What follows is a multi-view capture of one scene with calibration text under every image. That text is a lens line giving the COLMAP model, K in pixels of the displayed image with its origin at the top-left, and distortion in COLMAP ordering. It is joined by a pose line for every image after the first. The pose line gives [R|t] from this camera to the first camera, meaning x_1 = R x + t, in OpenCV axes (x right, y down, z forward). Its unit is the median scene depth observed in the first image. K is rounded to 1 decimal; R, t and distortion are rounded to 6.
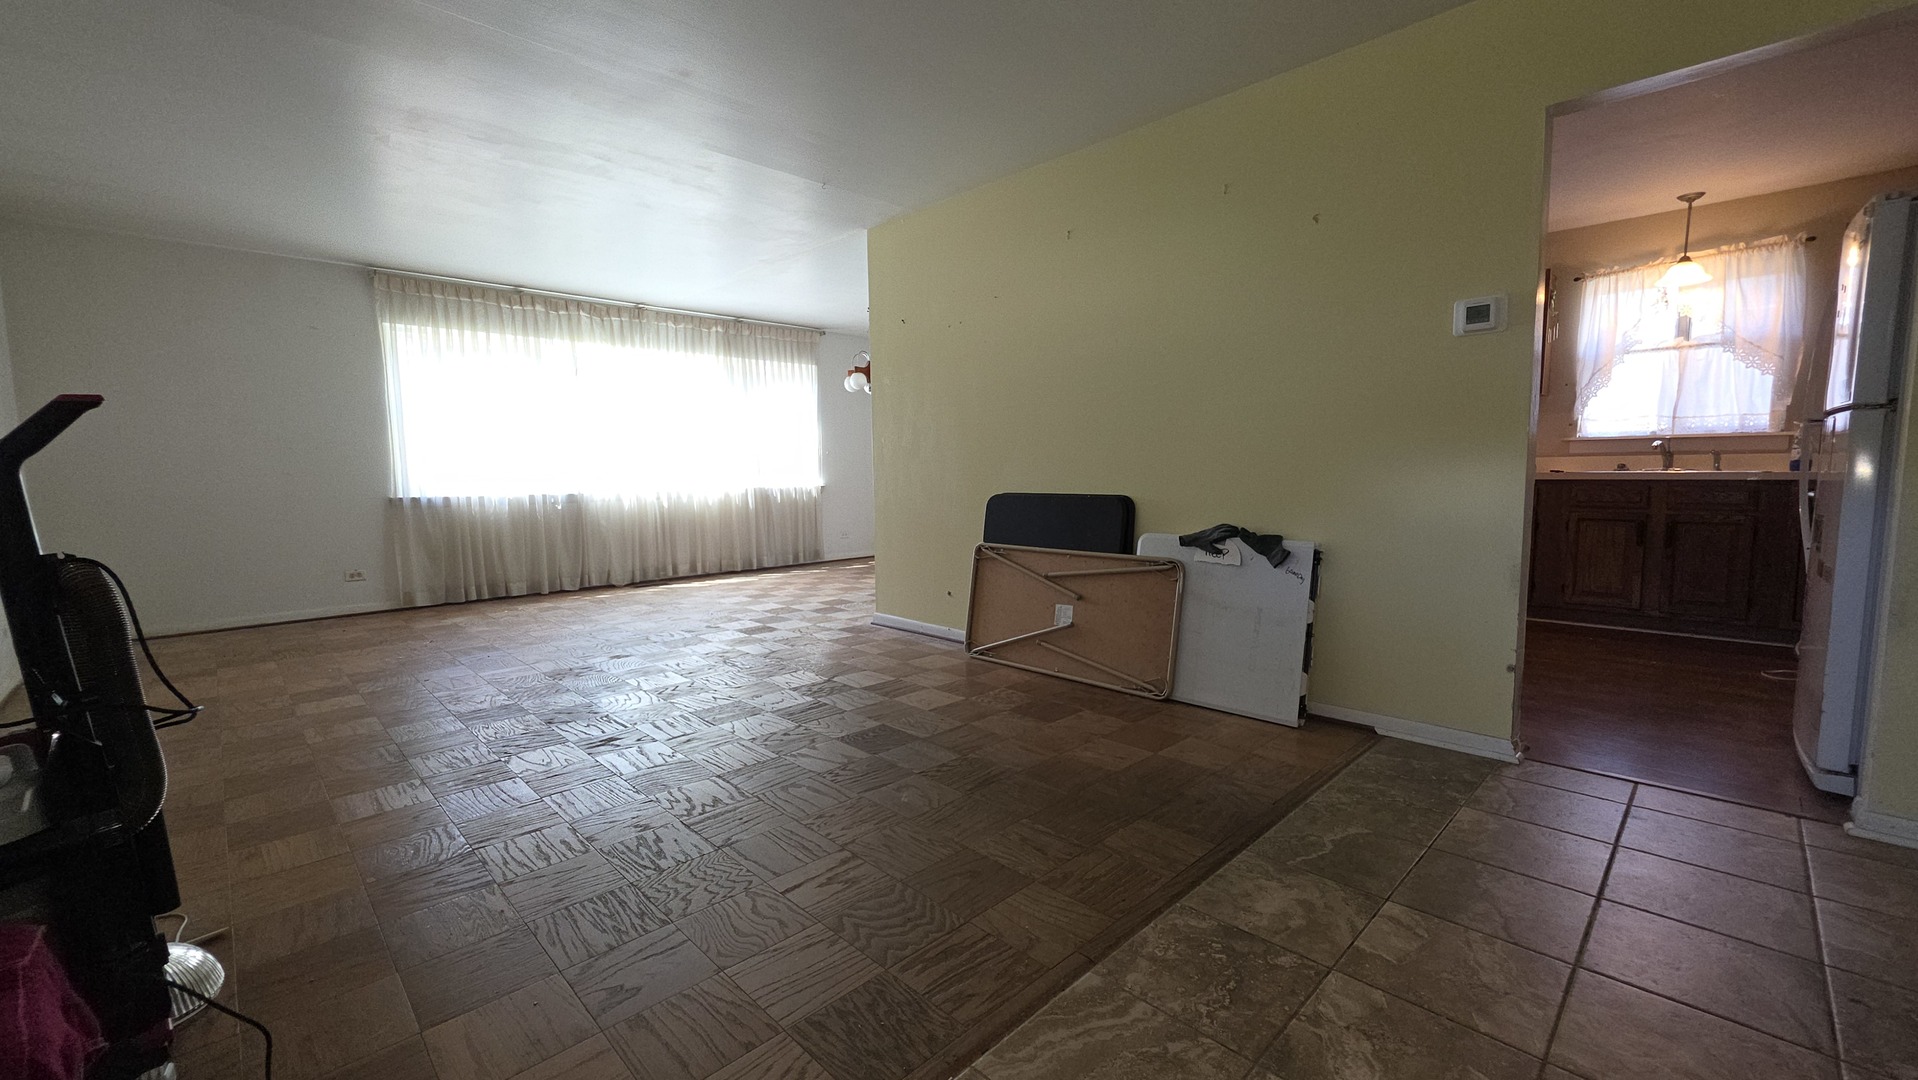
lens RADIAL K [[770.0, 0, 959.0], [0, 770.0, 540.0], [0, 0, 1]] dist [0.005399, -0.000299]
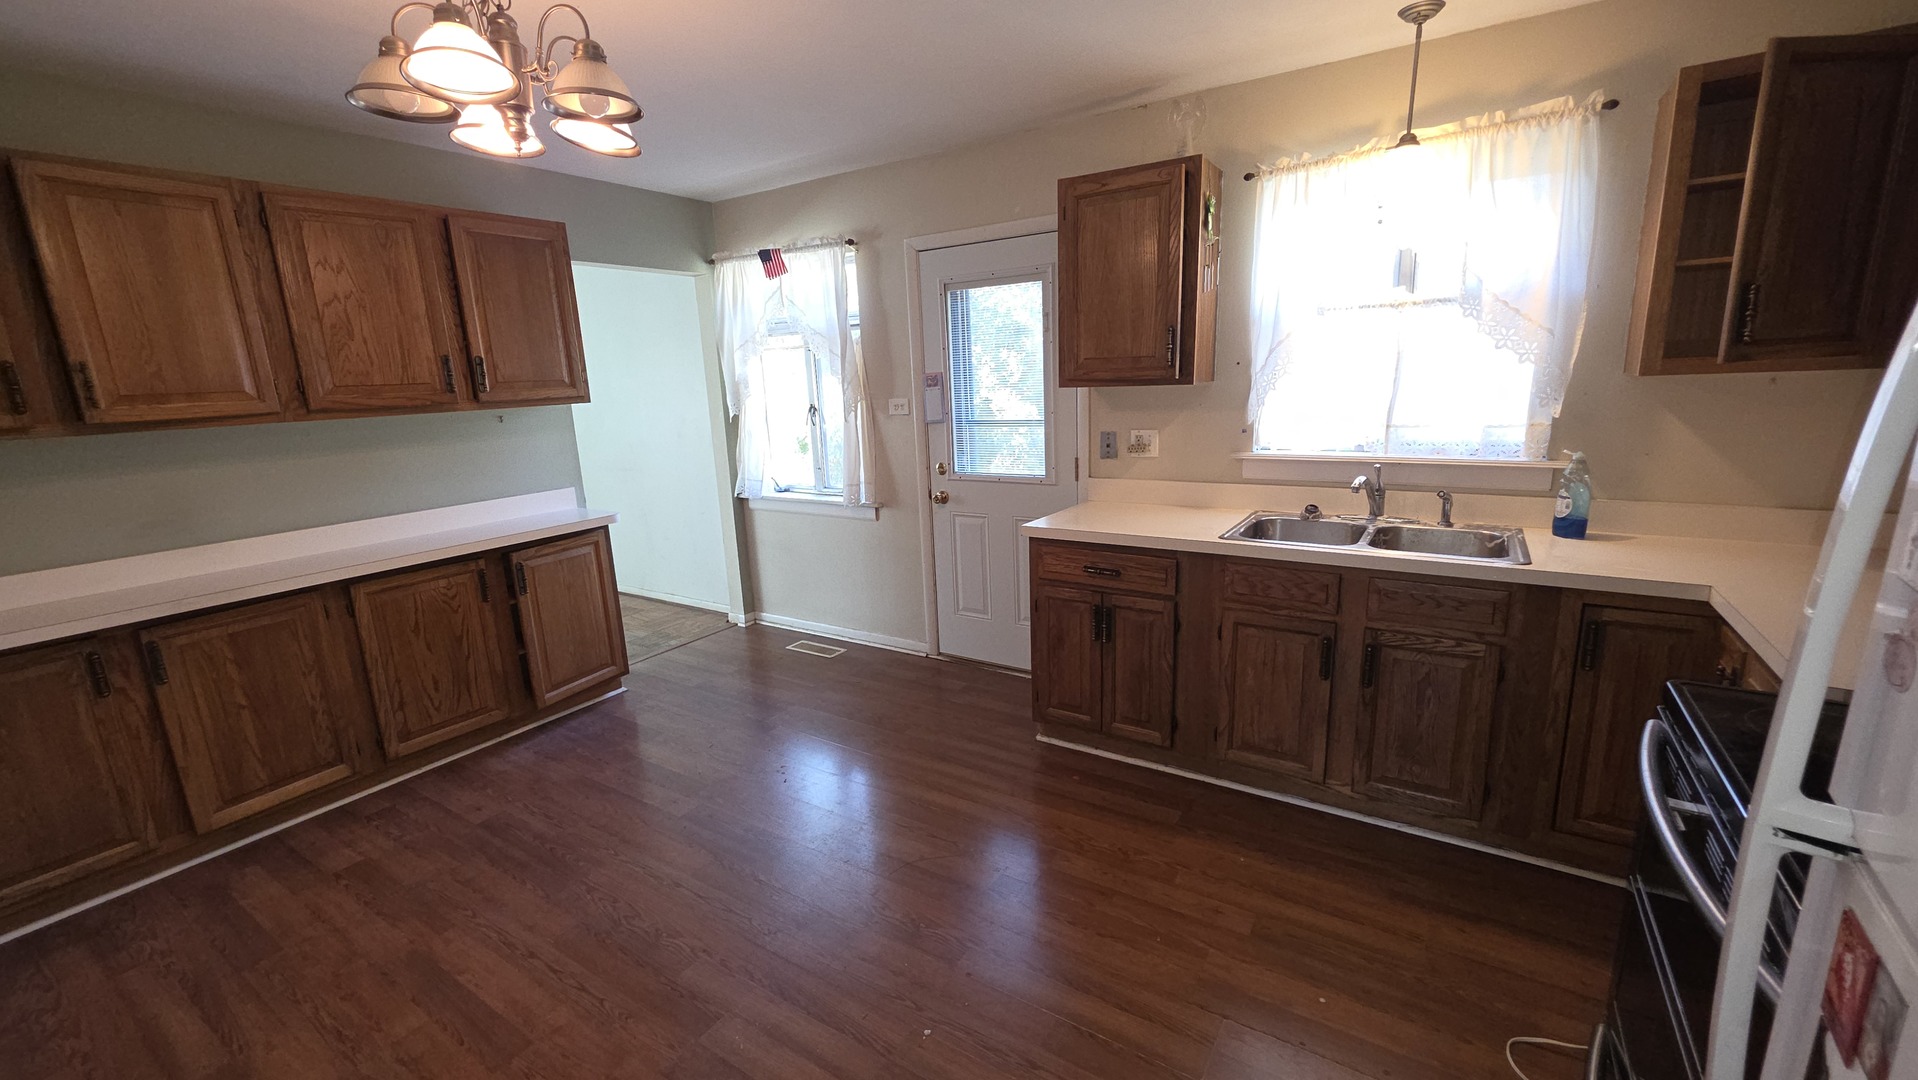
lens RADIAL K [[770.0, 0, 959.0], [0, 770.0, 540.0], [0, 0, 1]] dist [0.005399, -0.000299]
pose [[0.976863, -0.068533, 0.202589, 0.513241], [0.044177, 0.991498, 0.122393, -0.170271], [-0.209254, -0.110611, 0.971585, 0.521899]]
